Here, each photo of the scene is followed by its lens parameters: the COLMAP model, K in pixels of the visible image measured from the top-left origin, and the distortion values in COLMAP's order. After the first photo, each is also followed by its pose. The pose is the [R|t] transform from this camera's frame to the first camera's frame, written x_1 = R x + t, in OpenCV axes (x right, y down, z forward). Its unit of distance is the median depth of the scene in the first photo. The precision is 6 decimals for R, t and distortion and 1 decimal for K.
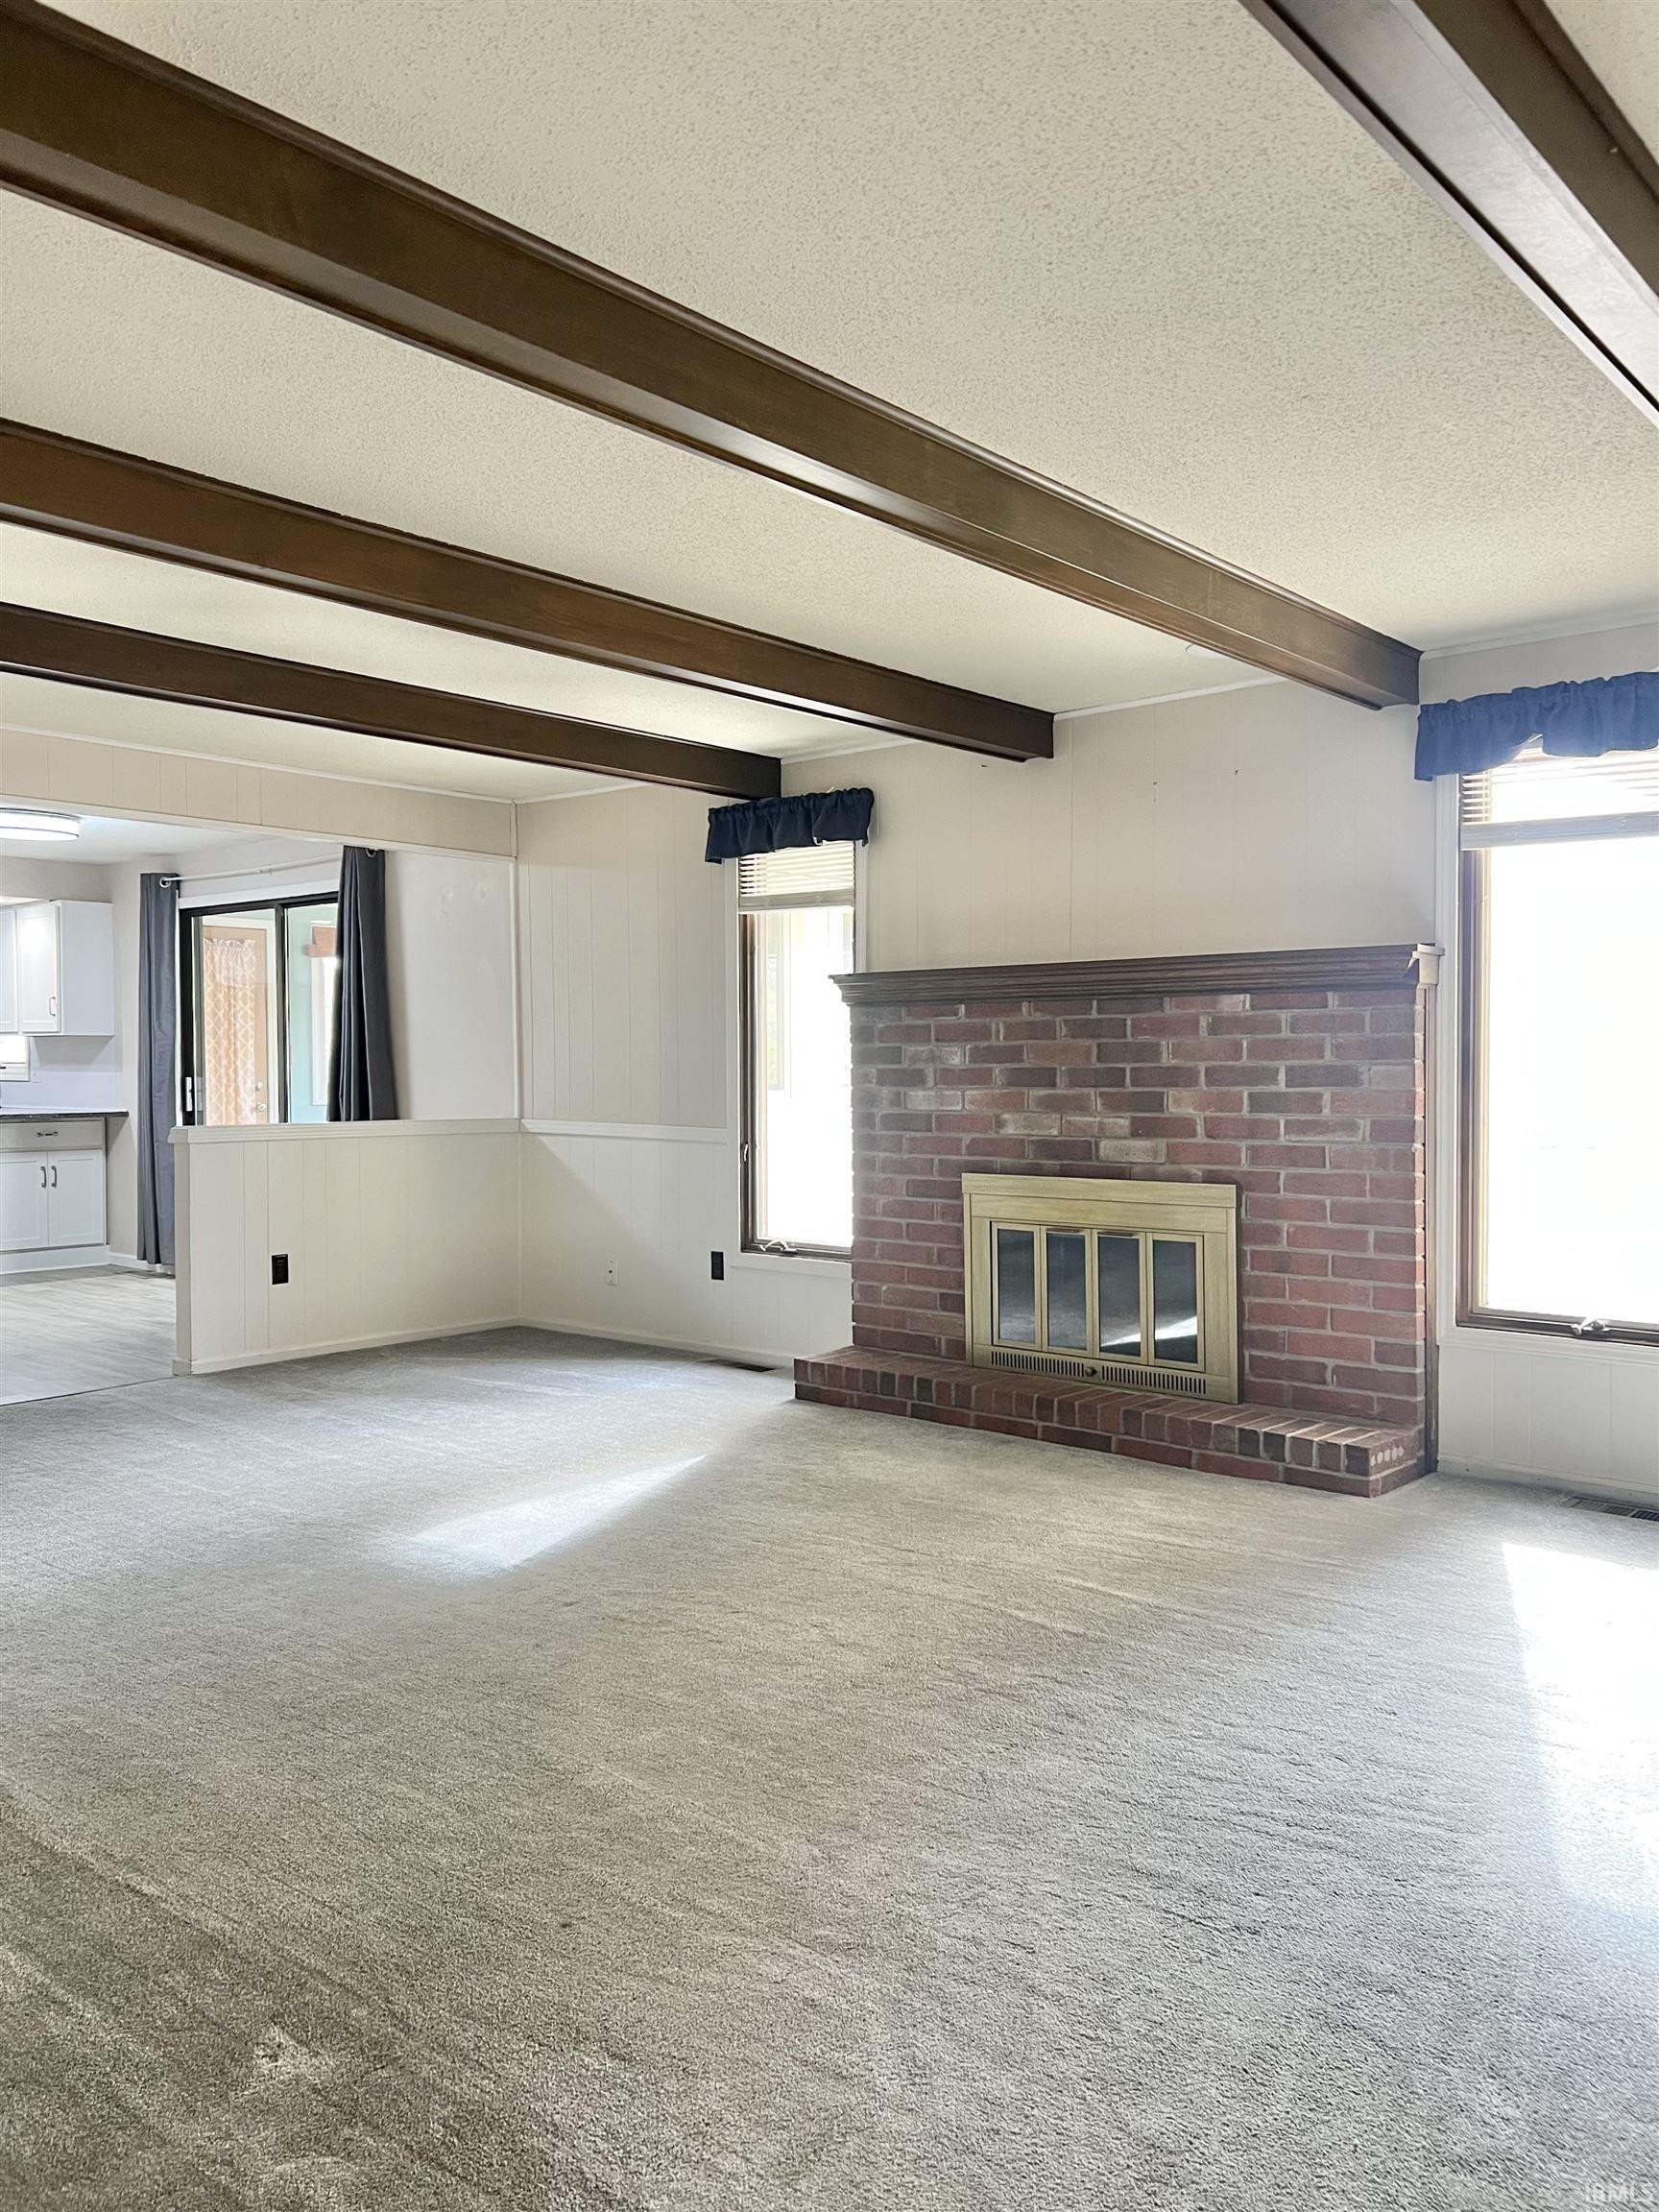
lens RADIAL K [[1667.8, 0, 830.8], [0, 1667.8, 1102.8], [0, 0, 1]] dist [0.069576, 0.000889]
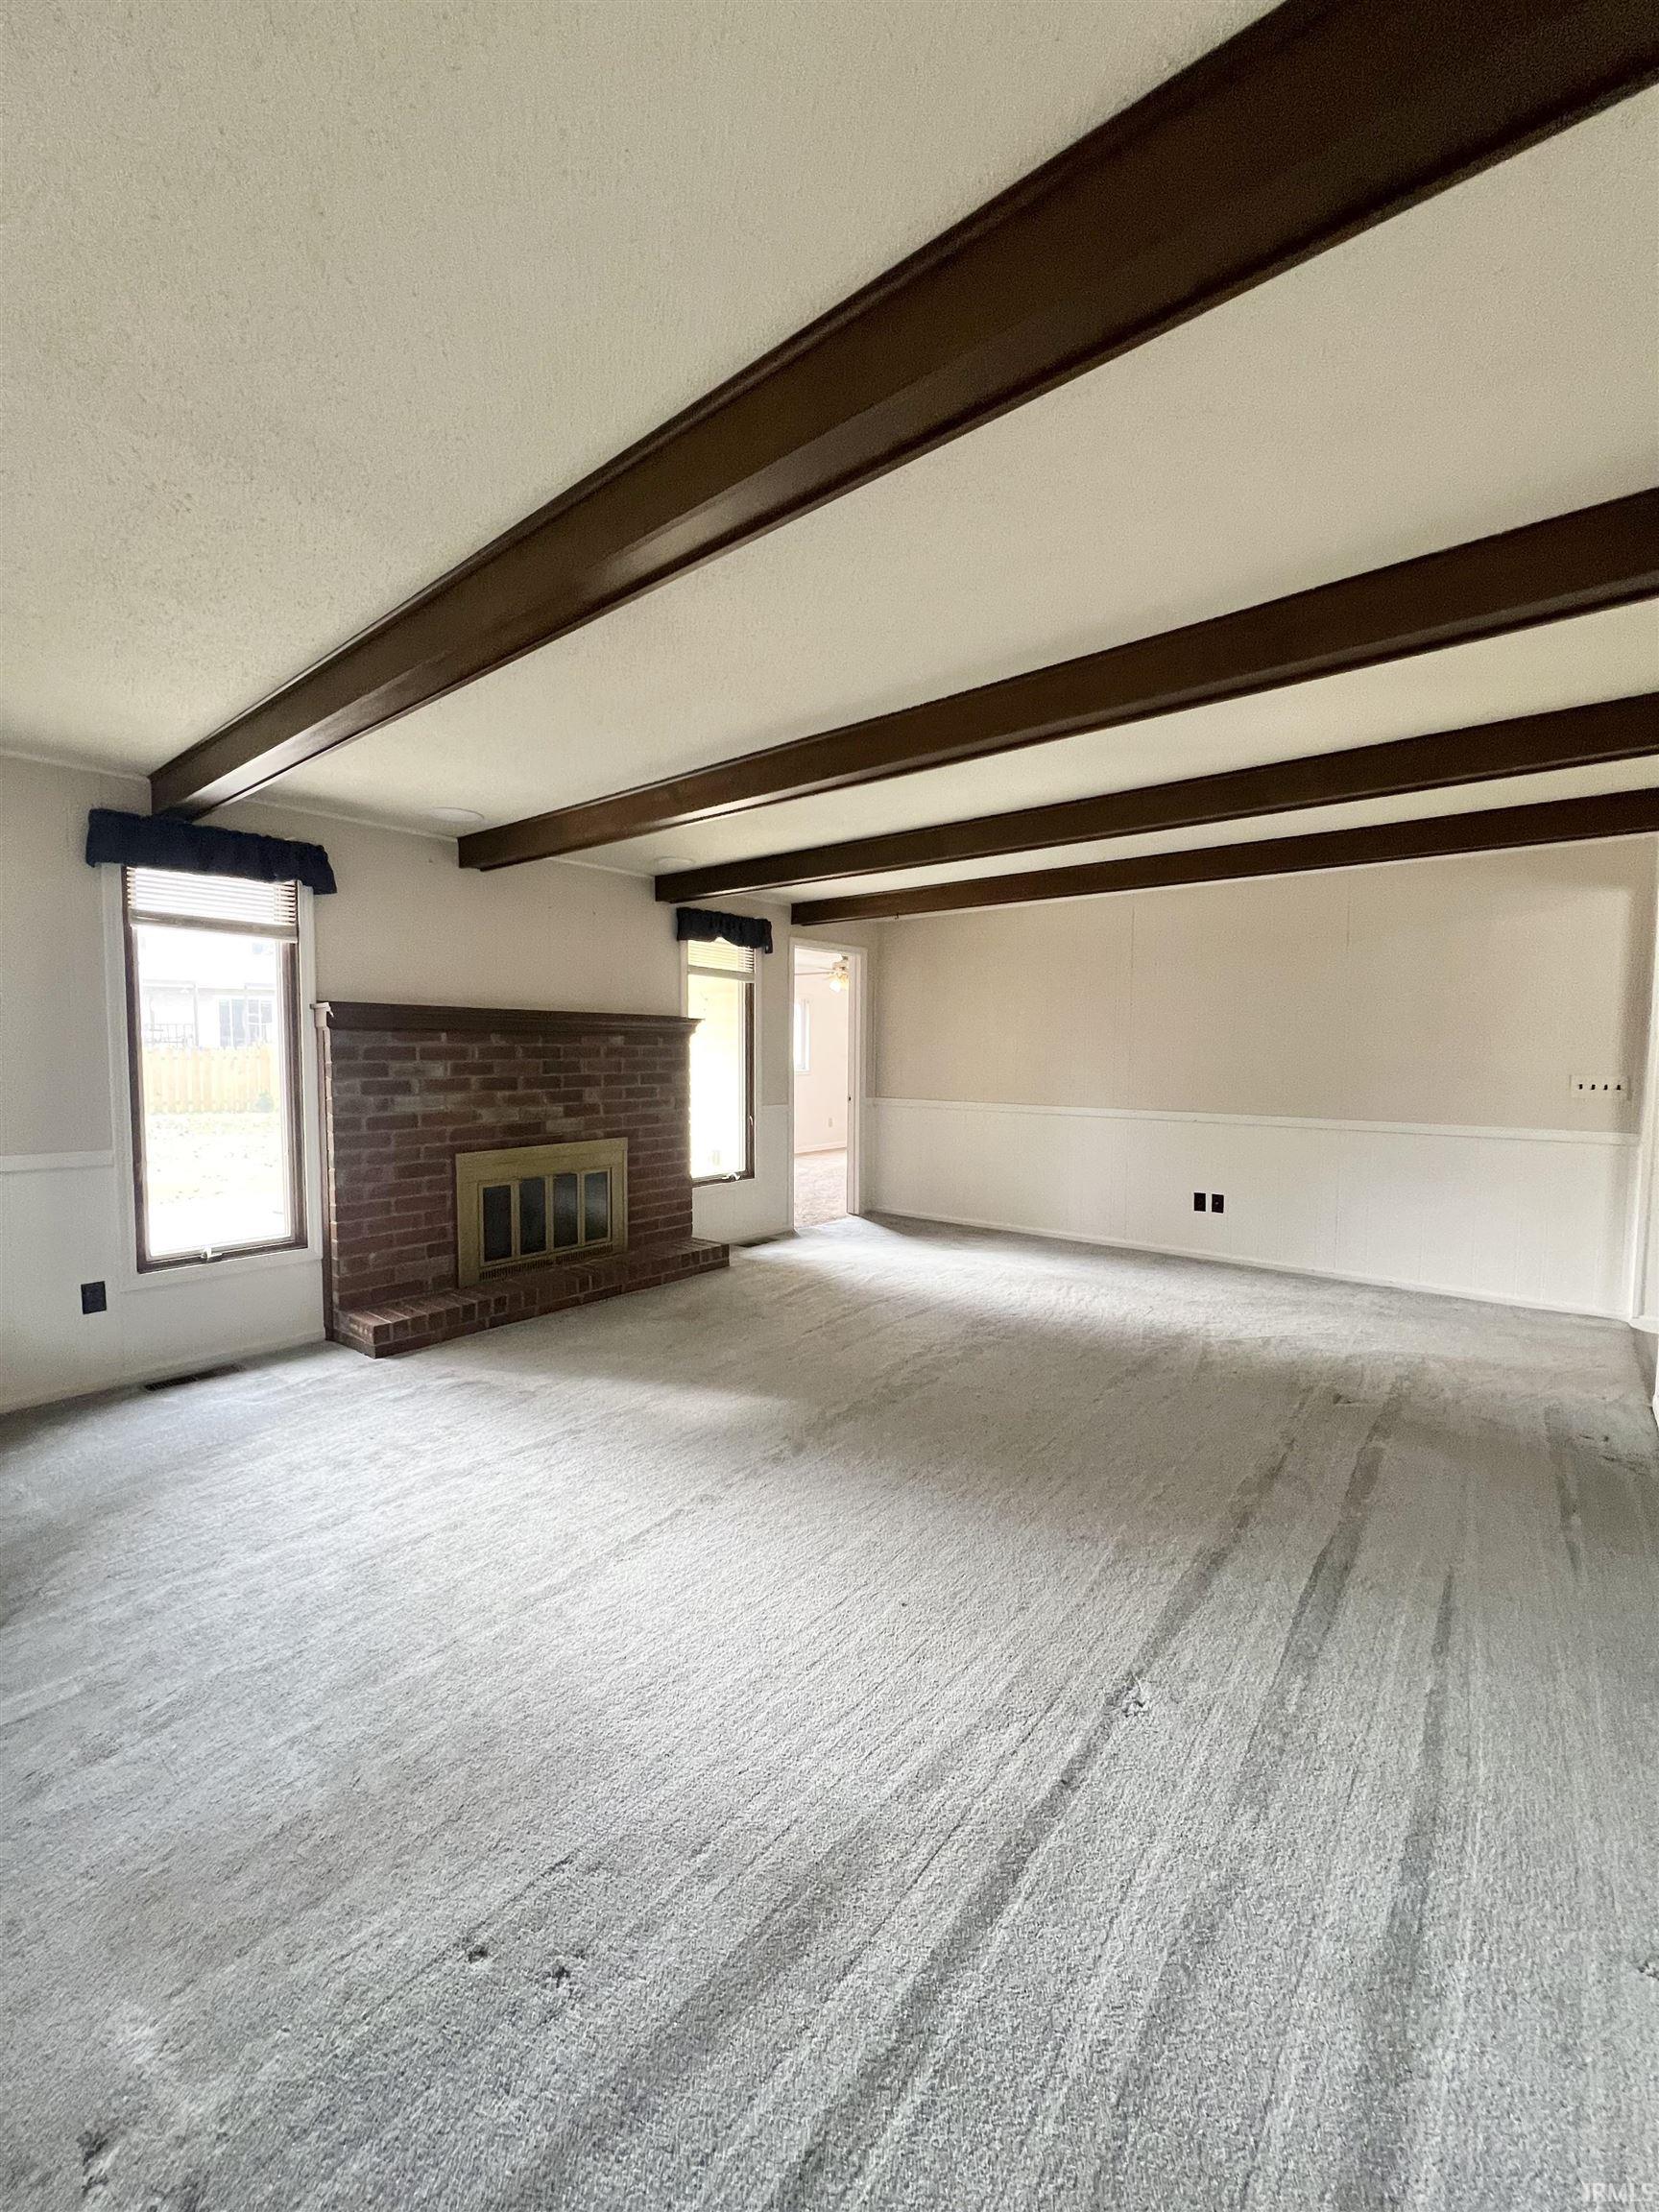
lens RADIAL K [[887.1, 0, 825.6], [0, 887.1, 1101.2], [0, 0, 1]] dist [-0.003287, -0.000185]
pose [[-0.037609, -0.049525, 0.998065, -0.697937], [0.025070, 0.998410, 0.050487, -0.033151], [-0.998978, 0.026920, -0.036308, 0.741925]]
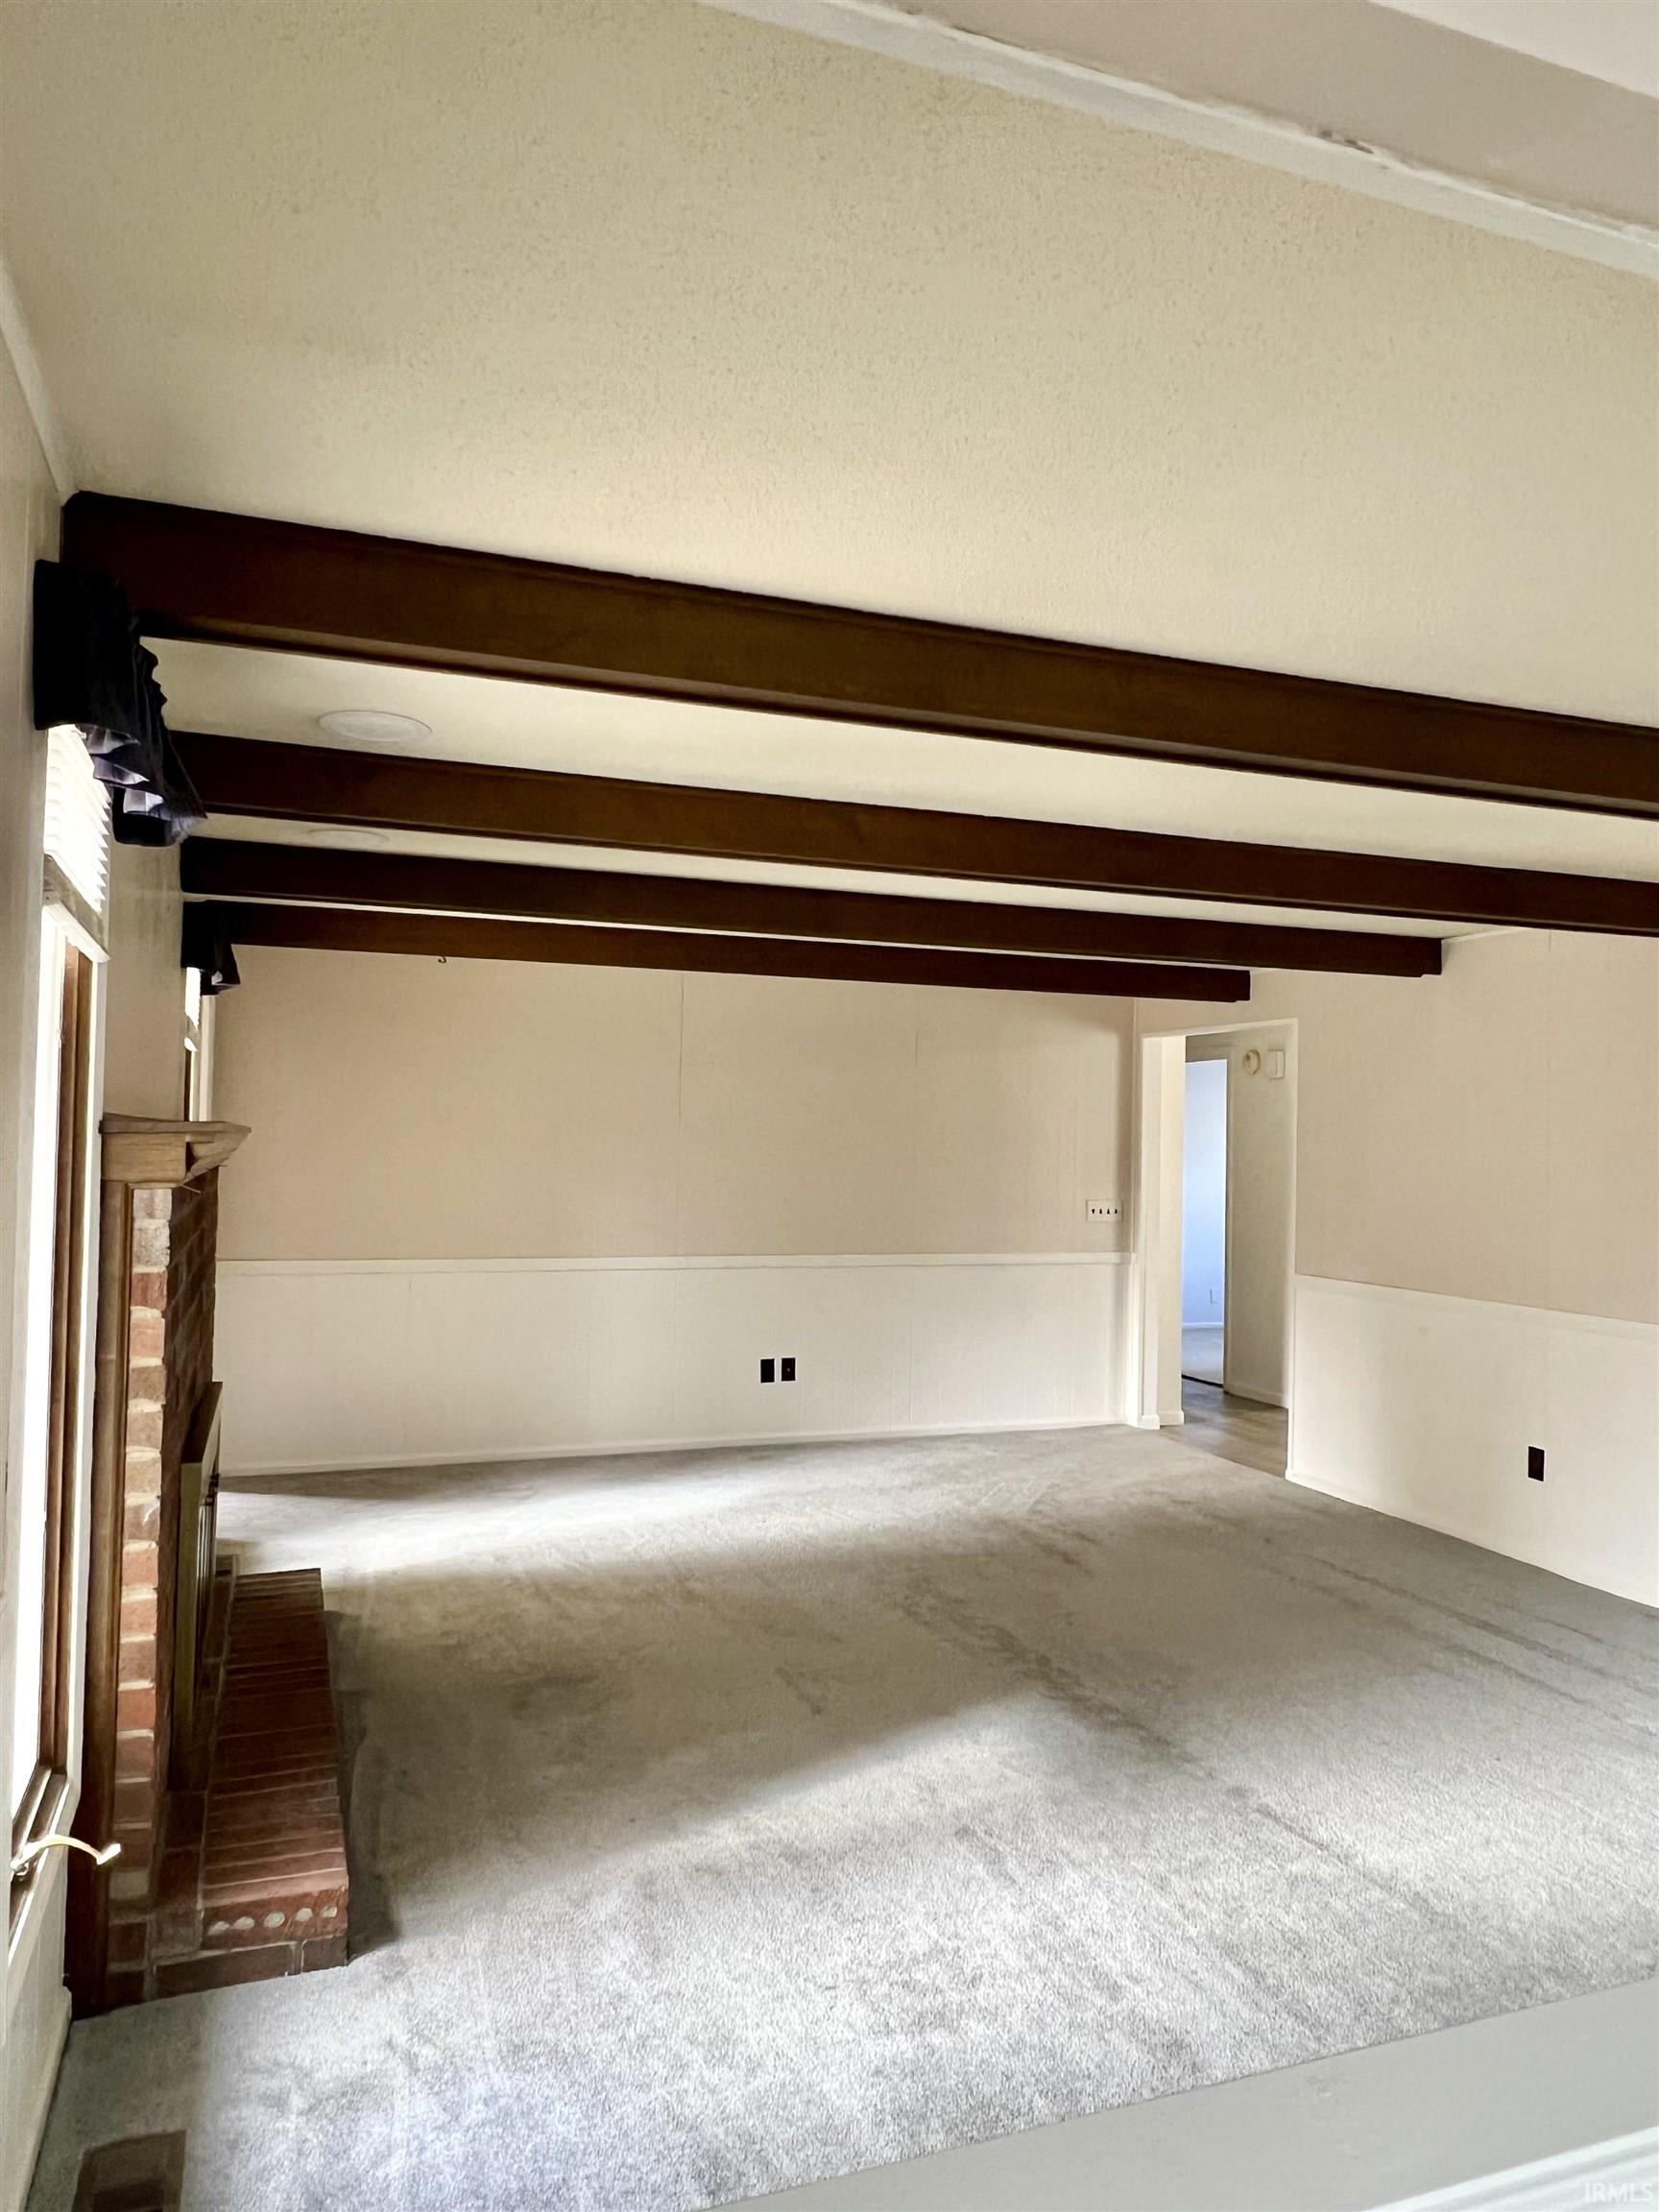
lens RADIAL K [[1492.2, 0, 830.4], [0, 1492.2, 1112.7], [0, 0, 1]] dist [0.000120, -0.005297]
pose [[-0.881043, 0.001029, 0.473036, -0.379532], [0.002062, 0.999996, 0.001665, -0.088105], [-0.473032, 0.002442, -0.881042, 1.431600]]
